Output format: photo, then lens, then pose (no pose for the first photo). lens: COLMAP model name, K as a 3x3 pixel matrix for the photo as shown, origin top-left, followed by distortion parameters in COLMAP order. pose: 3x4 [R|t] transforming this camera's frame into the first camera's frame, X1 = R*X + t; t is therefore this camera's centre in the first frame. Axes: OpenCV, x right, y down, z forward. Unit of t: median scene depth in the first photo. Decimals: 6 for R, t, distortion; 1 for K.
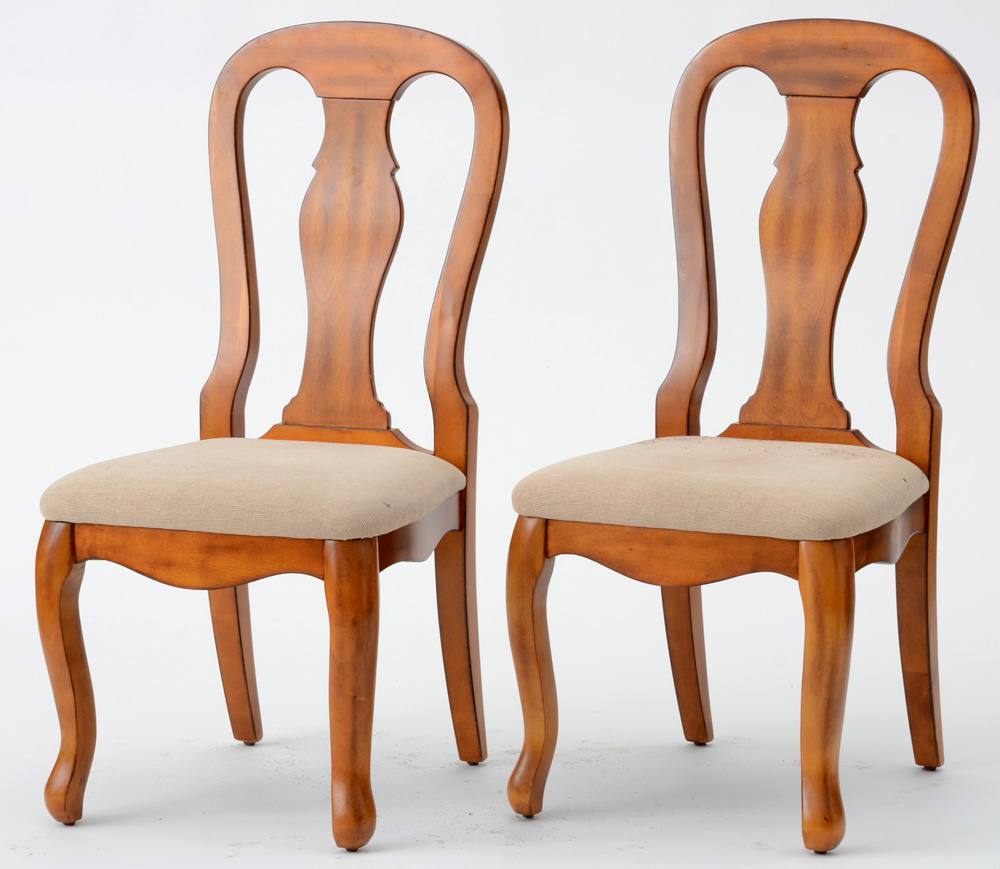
lens RADIAL K [[4352.4, 0, 540.9], [0, 4352.4, 435.0], [0, 0, 1]] dist [0.715503, 0.000000]
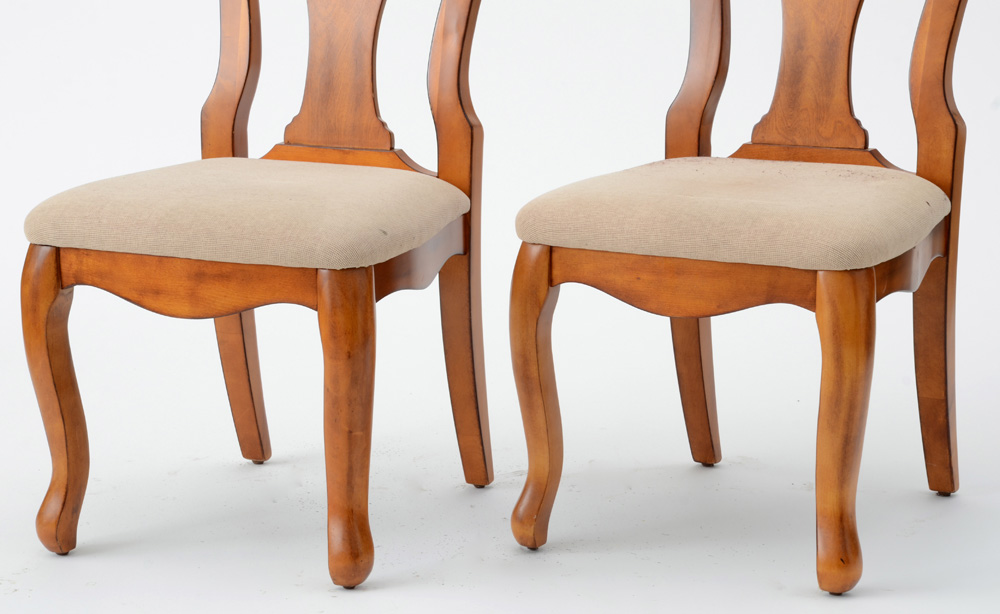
lens RADIAL K [[3214.8, 0, 504.6], [0, 3214.8, 356.0], [0, 0, 1]] dist [0.827816, 0.000000]
pose [[0.999735, 0.002428, -0.022909, 0.007317], [-0.000813, 0.997528, 0.070260, -0.006388], [0.023023, -0.070223, 0.997266, 0.284961]]
